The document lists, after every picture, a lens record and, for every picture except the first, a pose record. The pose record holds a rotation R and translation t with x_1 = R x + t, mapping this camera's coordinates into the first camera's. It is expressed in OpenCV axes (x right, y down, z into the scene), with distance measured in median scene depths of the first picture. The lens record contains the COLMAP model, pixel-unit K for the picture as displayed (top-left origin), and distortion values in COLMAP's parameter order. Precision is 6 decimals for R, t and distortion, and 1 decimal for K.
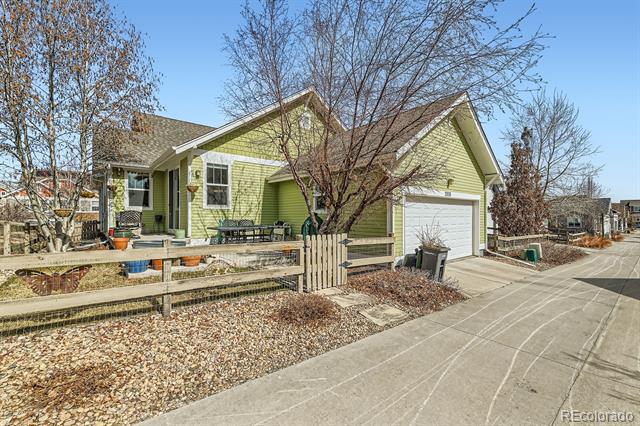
lens RADIAL K [[277.8, 0, 323.6], [0, 277.8, 214.9], [0, 0, 1]] dist [-0.000057, -0.000464]
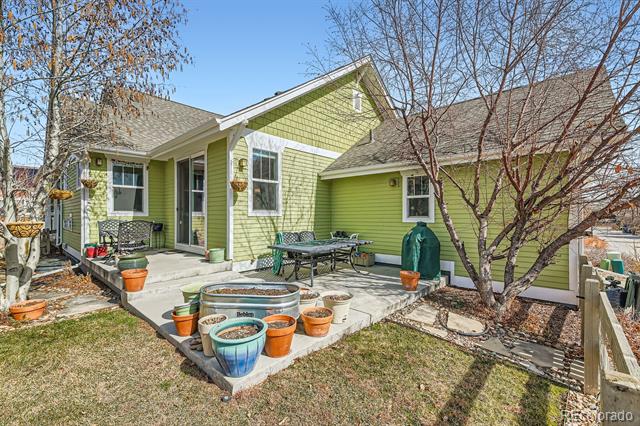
lens RADIAL K [[277.8, 0, 323.6], [0, 277.8, 214.9], [0, 0, 1]] dist [-0.000057, -0.000464]
pose [[0.989807, -0.002915, 0.142388, -0.328257], [0.003085, 0.999995, -0.000975, -0.022482], [-0.142385, 0.001404, 0.989810, 0.290635]]
